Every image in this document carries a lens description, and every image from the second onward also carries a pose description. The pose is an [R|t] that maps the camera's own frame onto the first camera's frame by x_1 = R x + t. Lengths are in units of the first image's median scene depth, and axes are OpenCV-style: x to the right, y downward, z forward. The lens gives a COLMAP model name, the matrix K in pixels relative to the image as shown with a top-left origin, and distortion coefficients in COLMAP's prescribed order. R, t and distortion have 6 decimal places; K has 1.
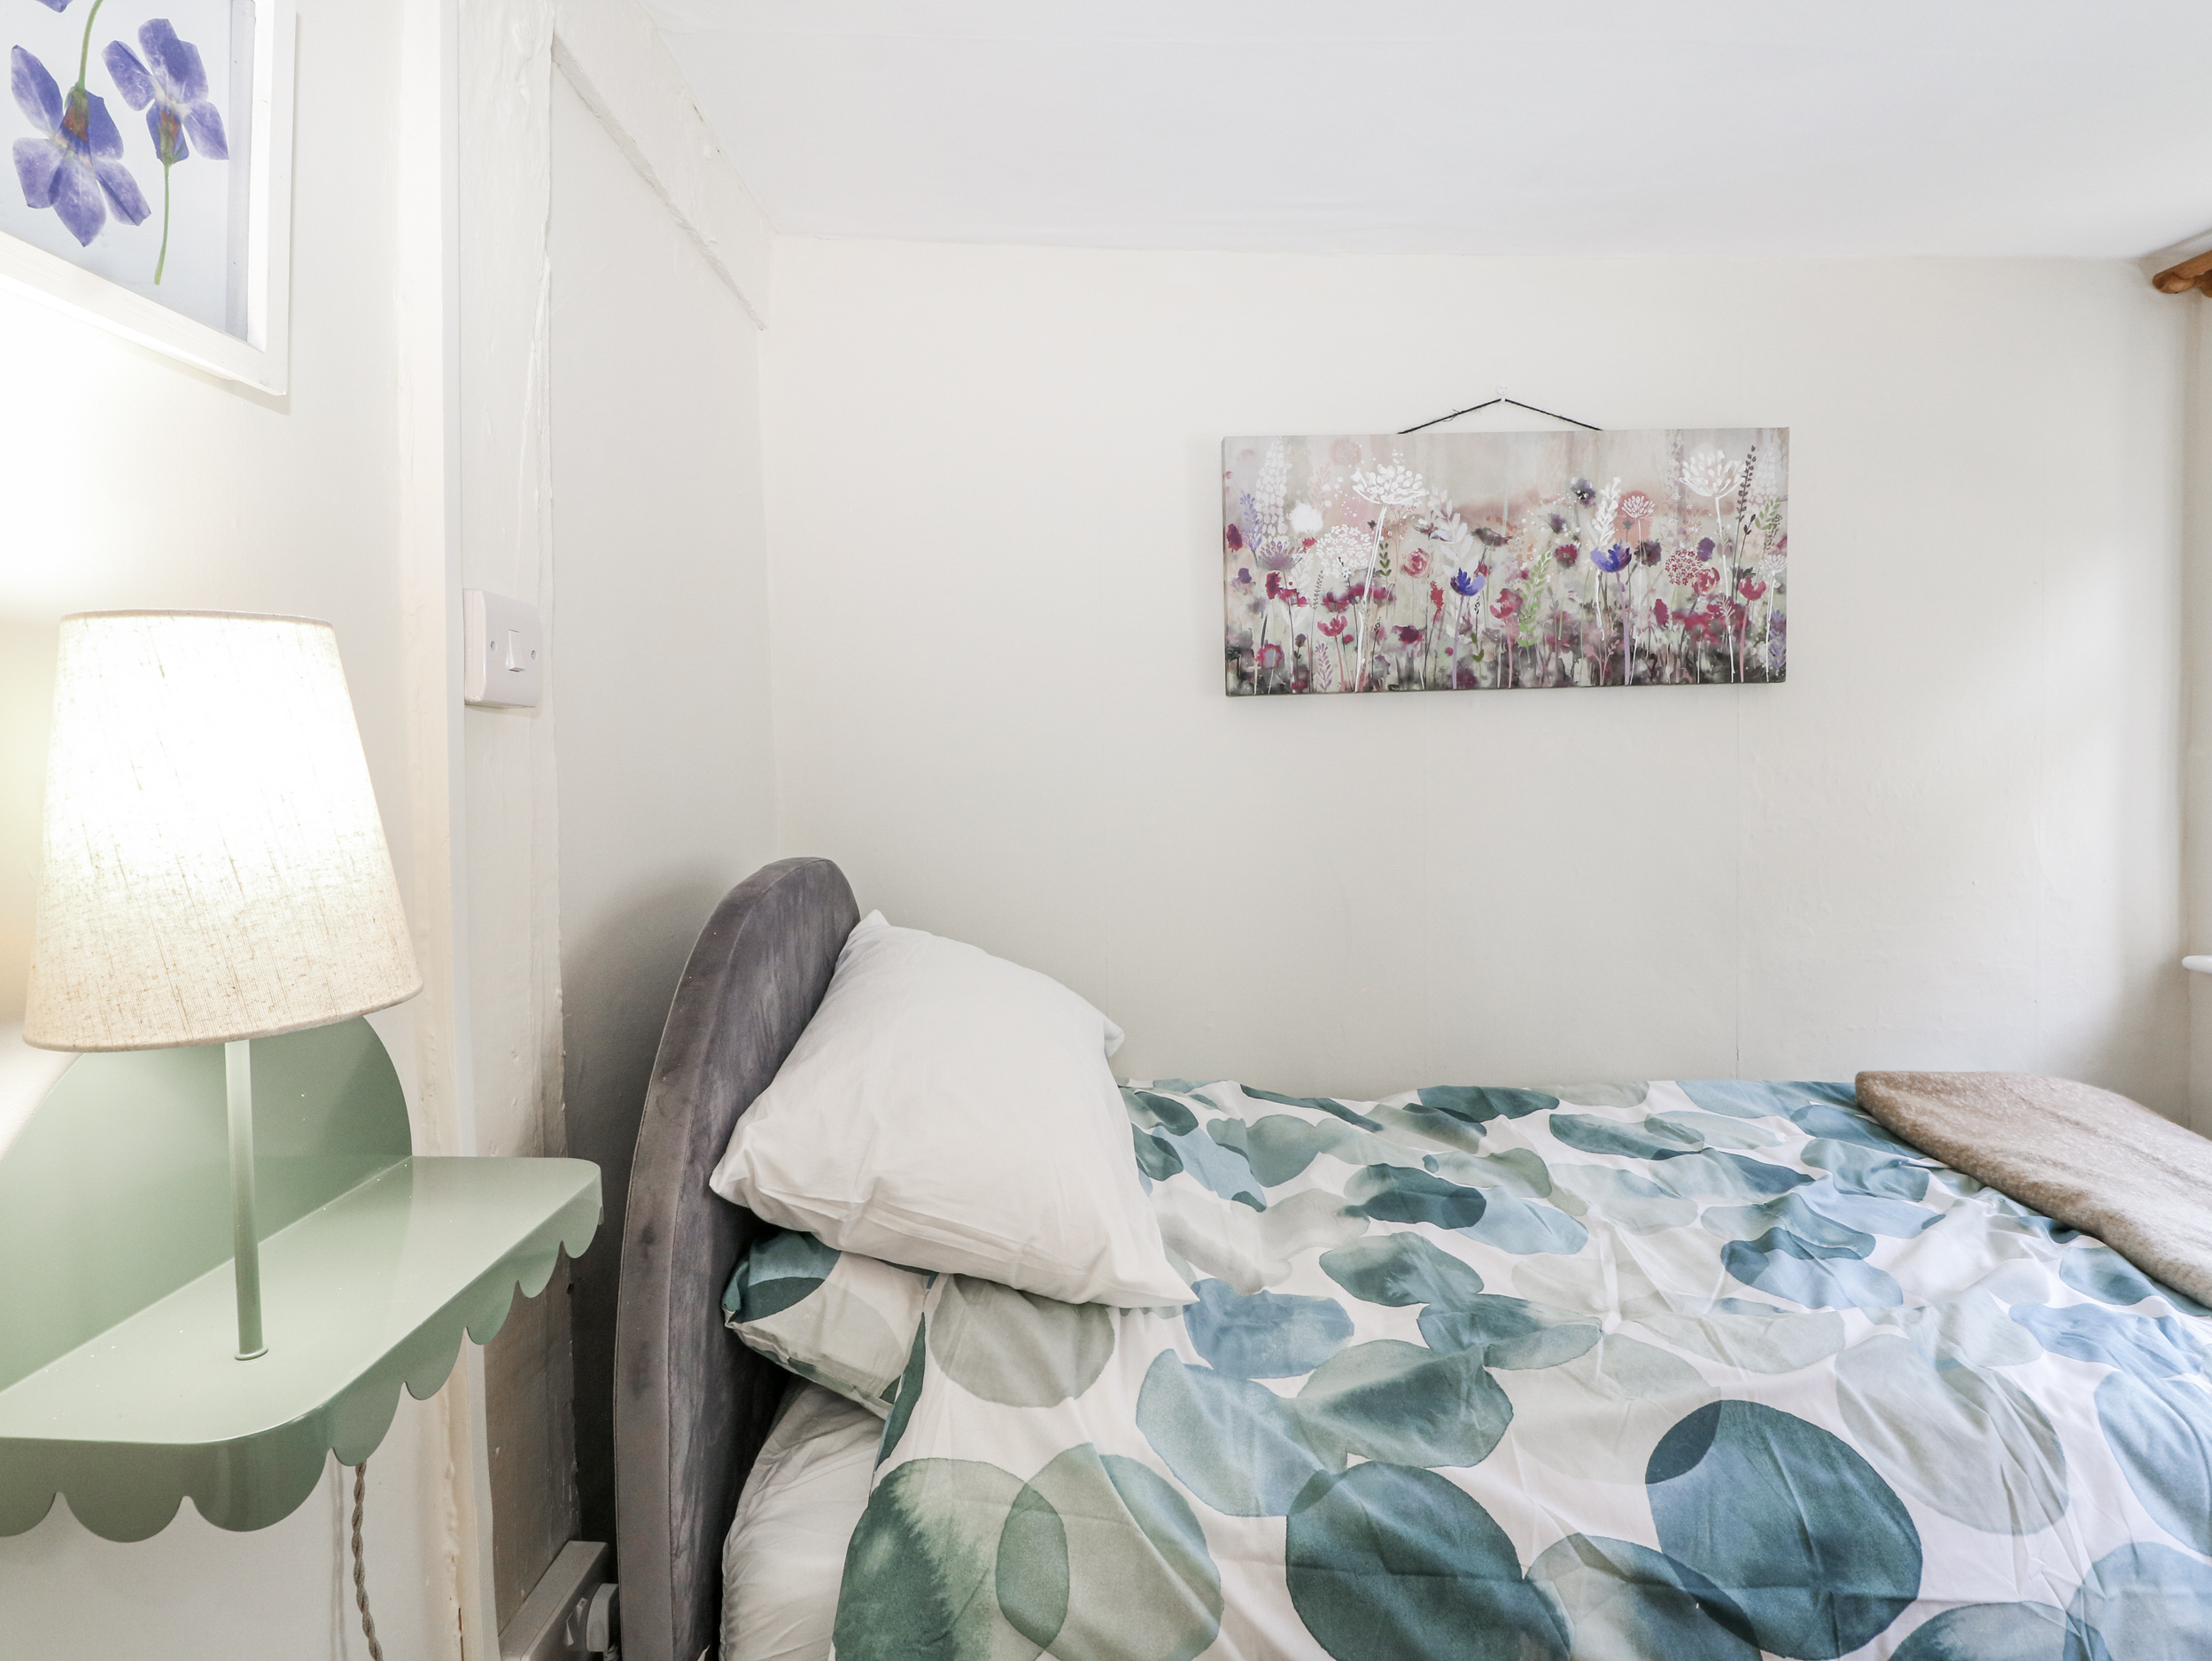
lens RADIAL K [[1155.1, 0, 1114.8], [0, 1155.1, 821.1], [0, 0, 1]] dist [-0.000089, -0.011766]
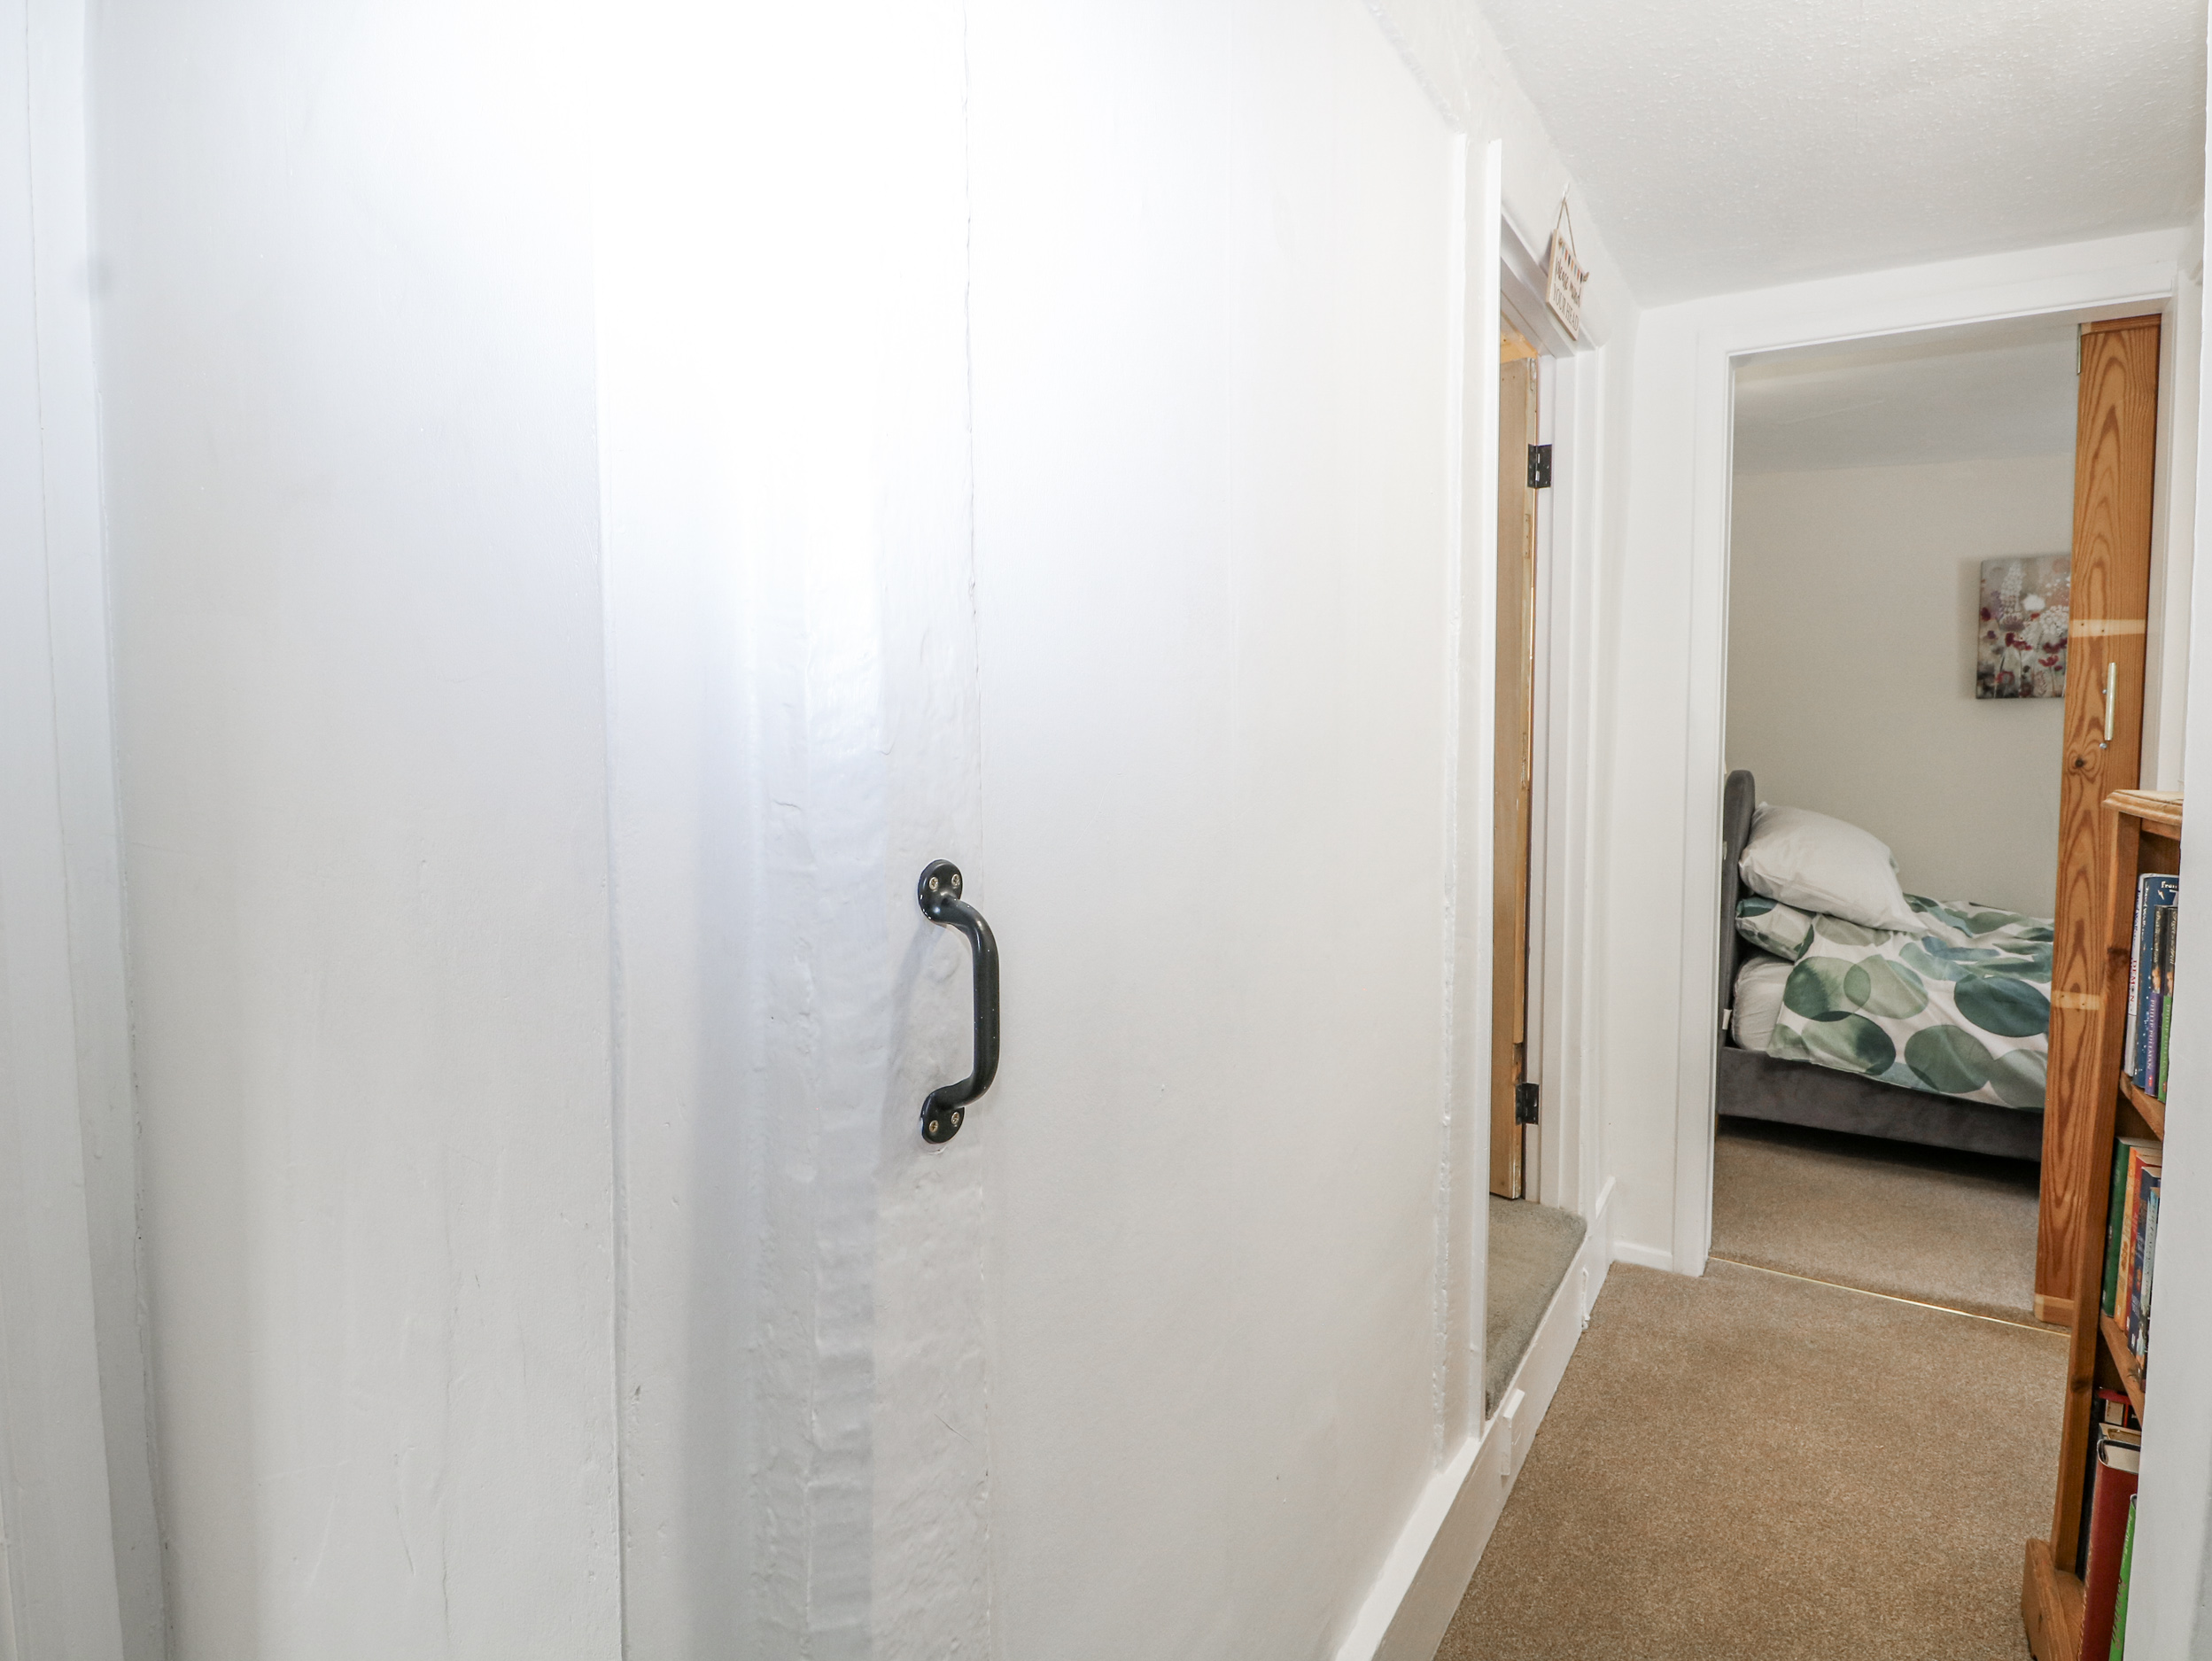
lens RADIAL K [[1253.6, 0, 1106.0], [0, 1253.6, 830.5], [0, 0, 1]] dist [-0.001690, -0.002795]
pose [[0.847717, 0.056440, -0.527438, -0.015262], [-0.048526, 0.998405, 0.028844, 0.113825], [0.528225, 0.001143, 0.849104, -1.469398]]
